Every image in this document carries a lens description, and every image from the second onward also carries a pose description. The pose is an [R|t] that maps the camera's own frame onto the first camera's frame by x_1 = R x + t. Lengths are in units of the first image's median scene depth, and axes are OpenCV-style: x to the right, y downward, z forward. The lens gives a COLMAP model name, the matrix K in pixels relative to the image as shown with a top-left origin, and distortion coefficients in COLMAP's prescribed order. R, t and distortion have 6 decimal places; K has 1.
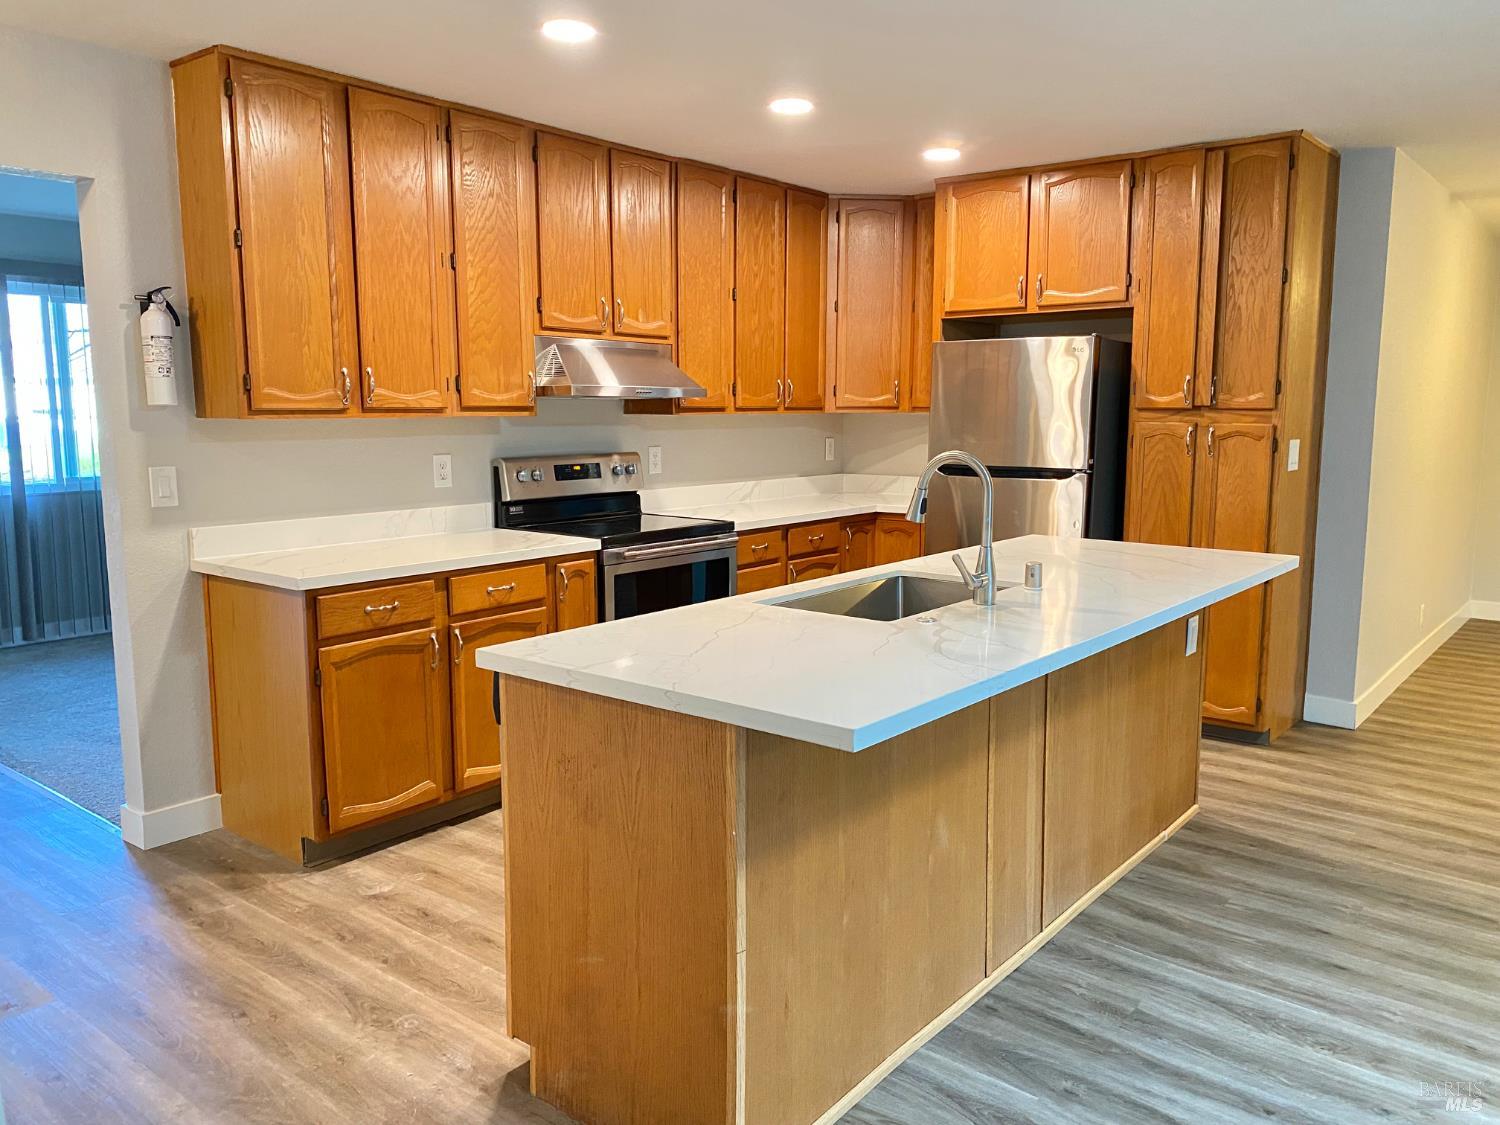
lens RADIAL K [[1135.3, 0, 754.1], [0, 1135.3, 559.6], [0, 0, 1]] dist [0.012261, 0.000942]
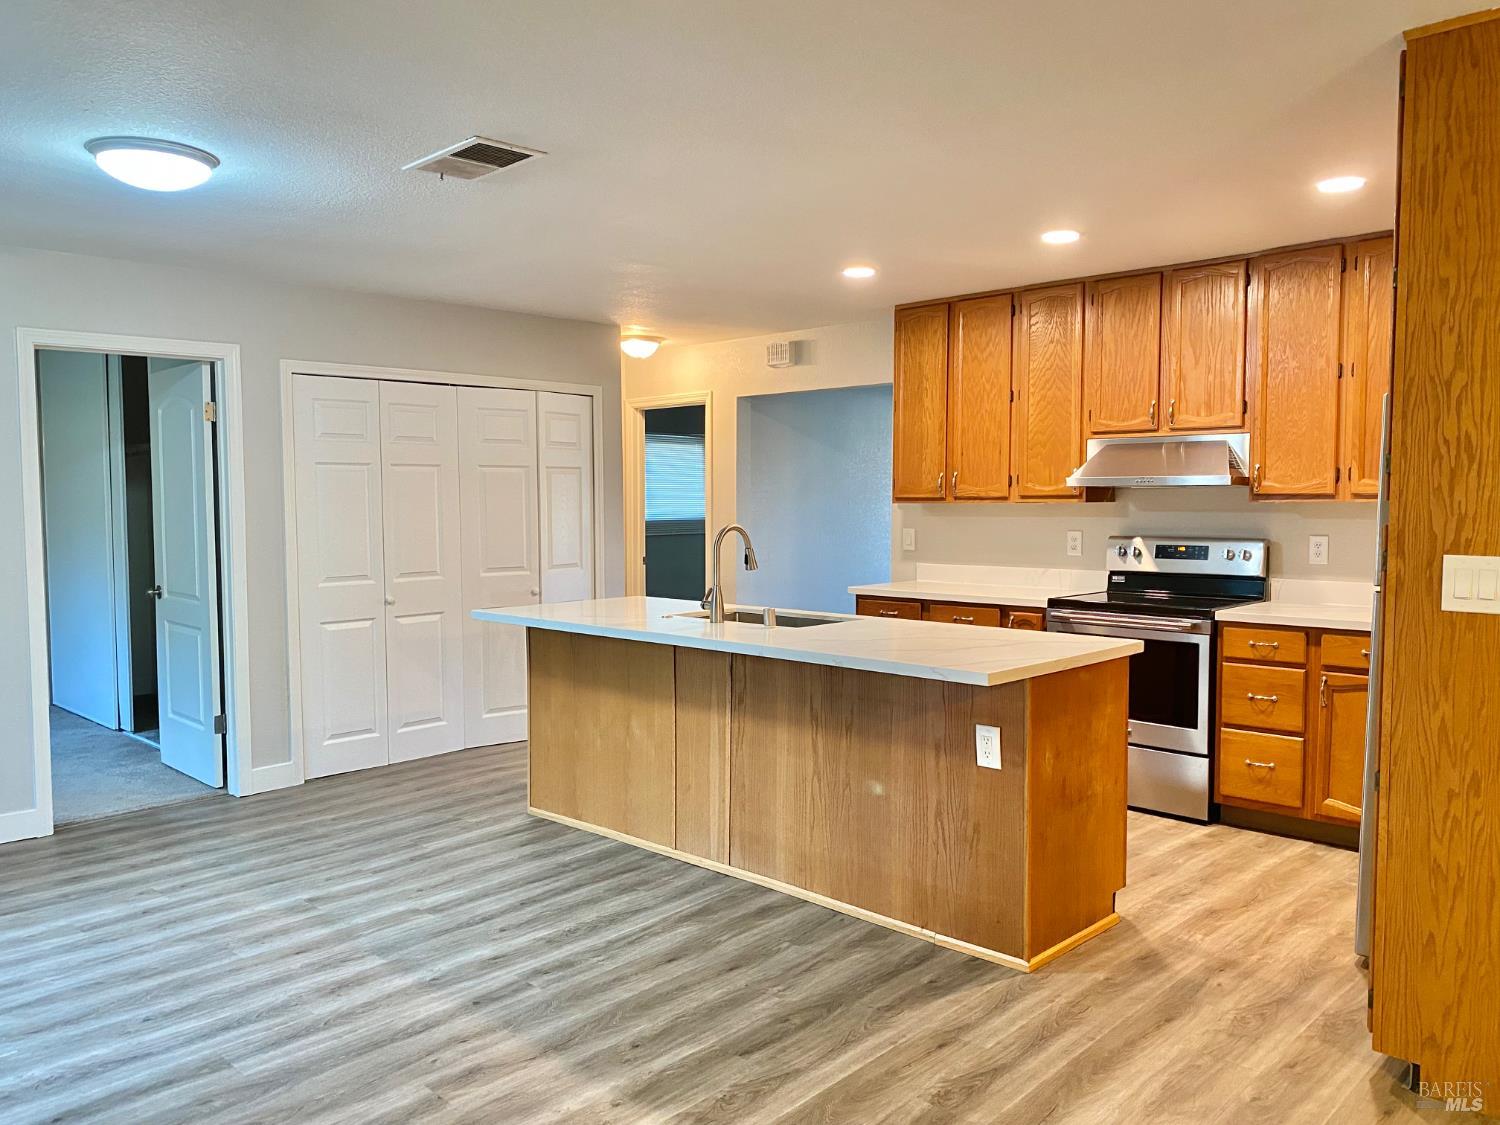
lens RADIAL K [[1135.3, 0, 754.1], [0, 1135.3, 559.6], [0, 0, 1]] dist [0.012261, 0.000942]
pose [[-0.089843, 0.053095, -0.994540, 1.109950], [-0.130366, 0.989359, 0.064595, -0.097319], [0.987387, 0.135458, -0.081965, 0.749134]]
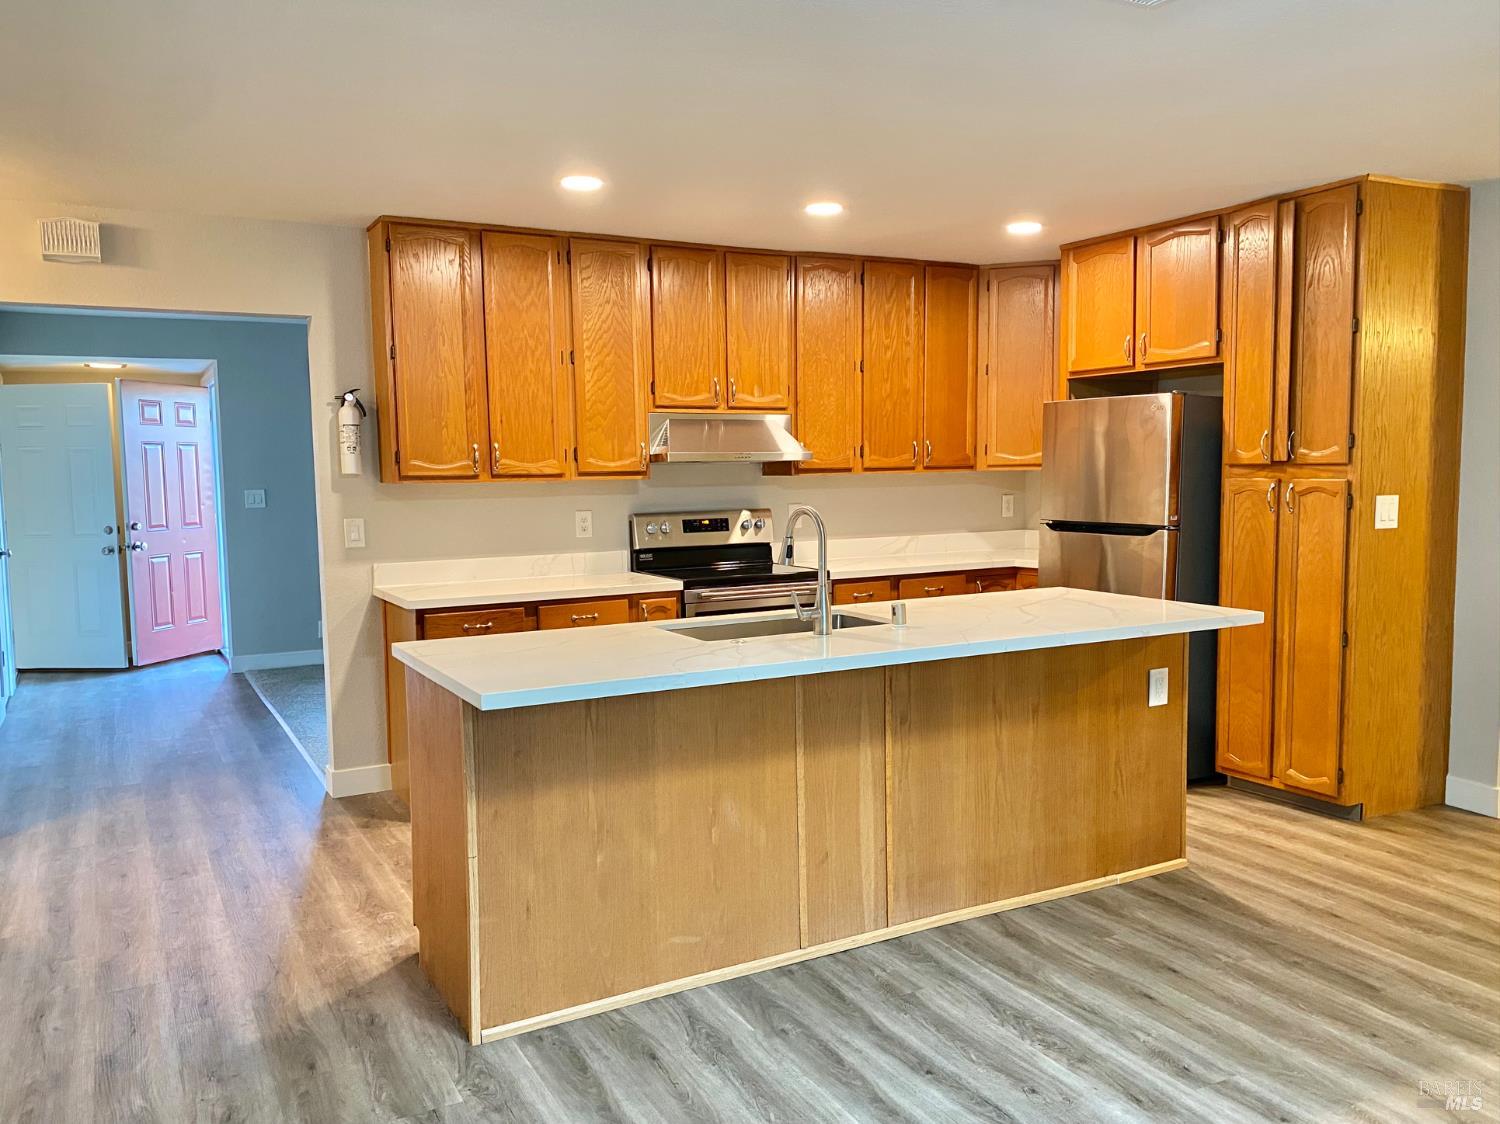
lens RADIAL K [[1185.5, 0, 745.7], [0, 1185.5, 567.5], [0, 0, 1]] dist [0.021596, -0.004333]
pose [[0.922094, 0.019423, -0.386479, 0.391182], [-0.036979, 0.998592, -0.038042, 0.011824], [0.385195, 0.049370, 0.921513, -0.115650]]
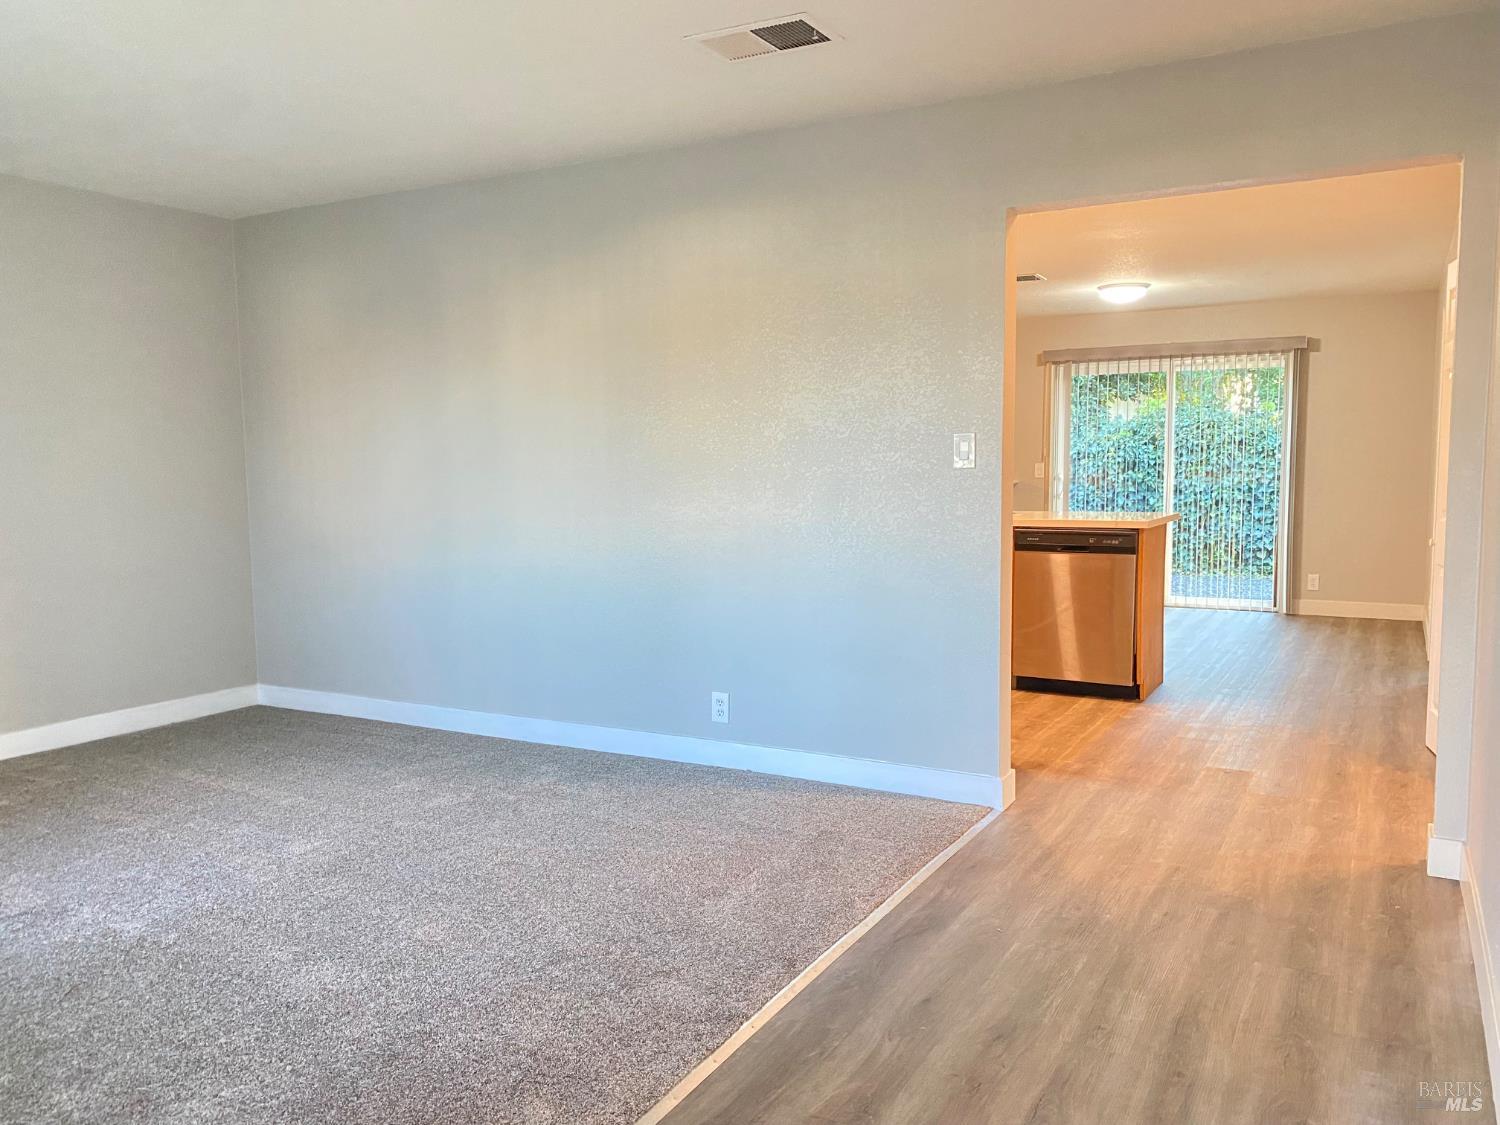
lens RADIAL K [[1135.3, 0, 754.1], [0, 1135.3, 559.6], [0, 0, 1]] dist [0.012261, 0.000942]
pose [[-0.163192, -0.083294, 0.983072, -1.326037], [0.141083, 0.984219, 0.106811, -0.116931], [-0.976455, 0.156126, -0.148865, 1.156620]]
